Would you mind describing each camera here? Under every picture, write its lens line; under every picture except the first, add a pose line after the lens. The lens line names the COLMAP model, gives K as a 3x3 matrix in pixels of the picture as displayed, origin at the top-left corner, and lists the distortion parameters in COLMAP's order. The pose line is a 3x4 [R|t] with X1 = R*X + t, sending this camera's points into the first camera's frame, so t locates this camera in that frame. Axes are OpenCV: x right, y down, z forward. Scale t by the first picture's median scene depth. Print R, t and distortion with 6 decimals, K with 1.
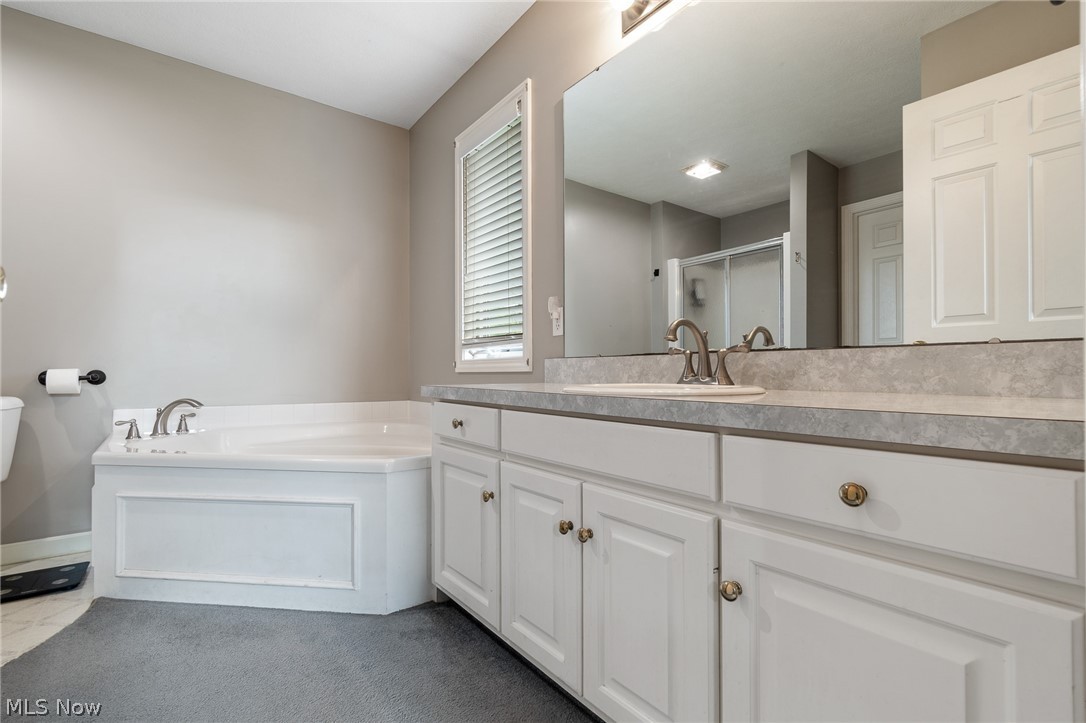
lens RADIAL K [[489.5, 0, 541.4], [0, 489.5, 371.7], [0, 0, 1]] dist [-0.001100, 0.000367]
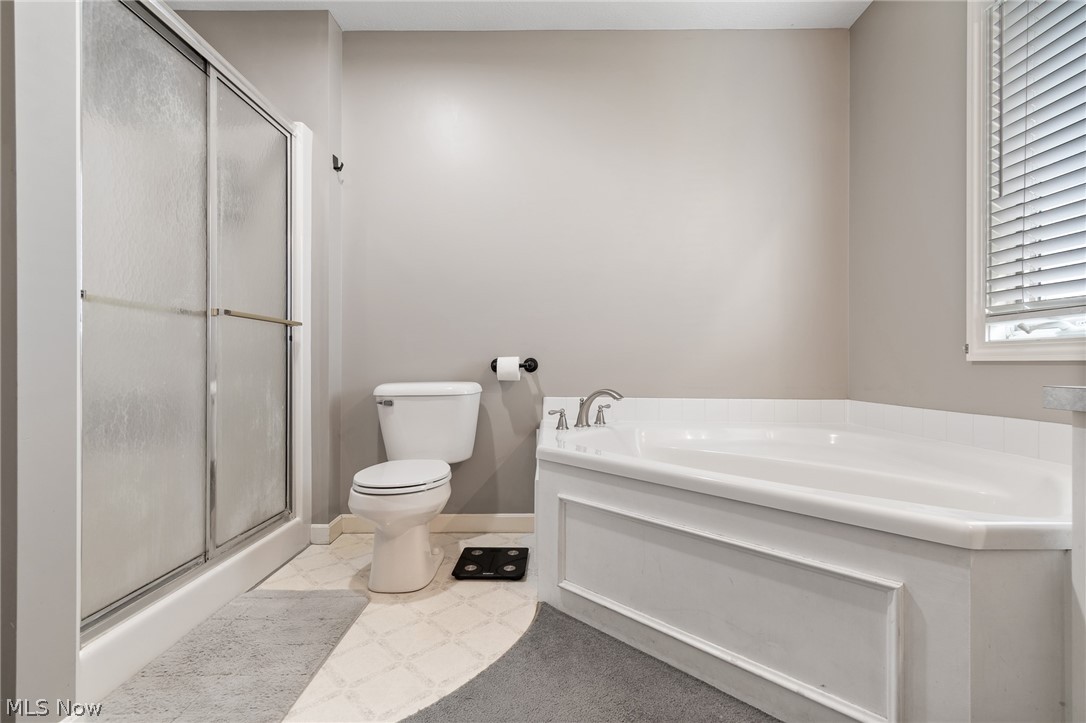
lens RADIAL K [[479.5, 0, 543.0], [0, 479.5, 361.5], [0, 0, 1]] dist [0.000069, 0.000069]
pose [[0.789643, 0.003250, -0.613558, -0.277570], [-0.001564, 0.999993, 0.003284, 0.000800], [0.613564, -0.001633, 0.789643, 0.225576]]
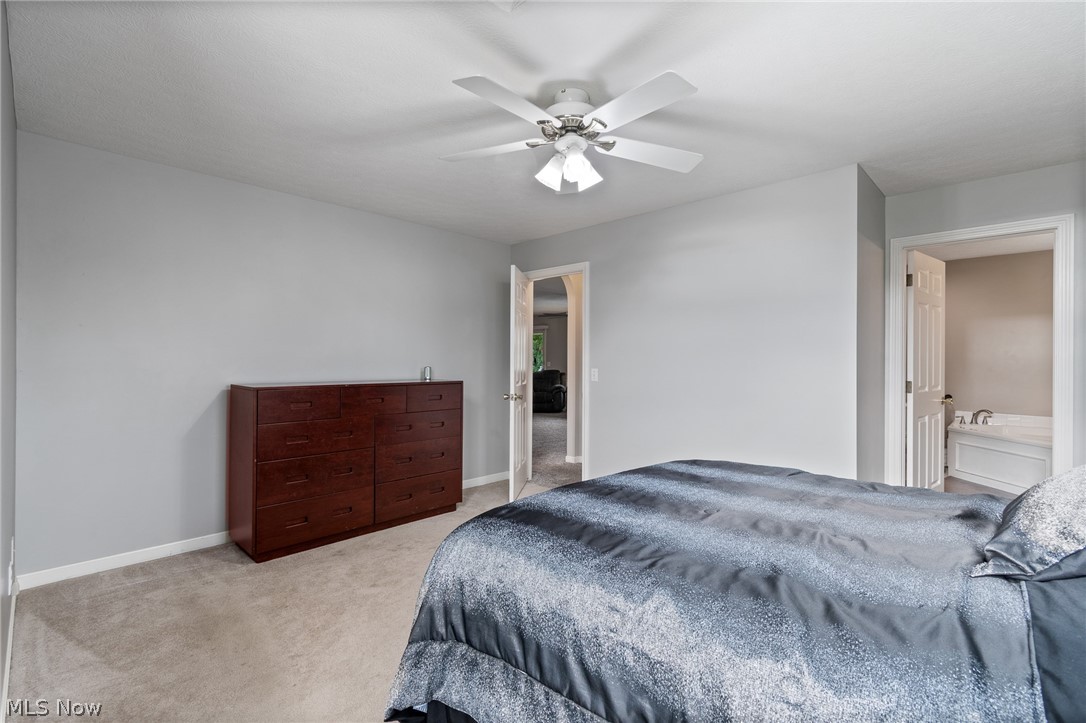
lens RADIAL K [[490.8, 0, 541.9], [0, 490.8, 357.4], [0, 0, 1]] dist [-0.000722, -0.000112]
pose [[0.147865, -0.000157, -0.989008, 1.305667], [-0.003396, 0.999994, -0.000666, -0.189513], [0.989002, 0.003457, 0.147863, -1.474709]]
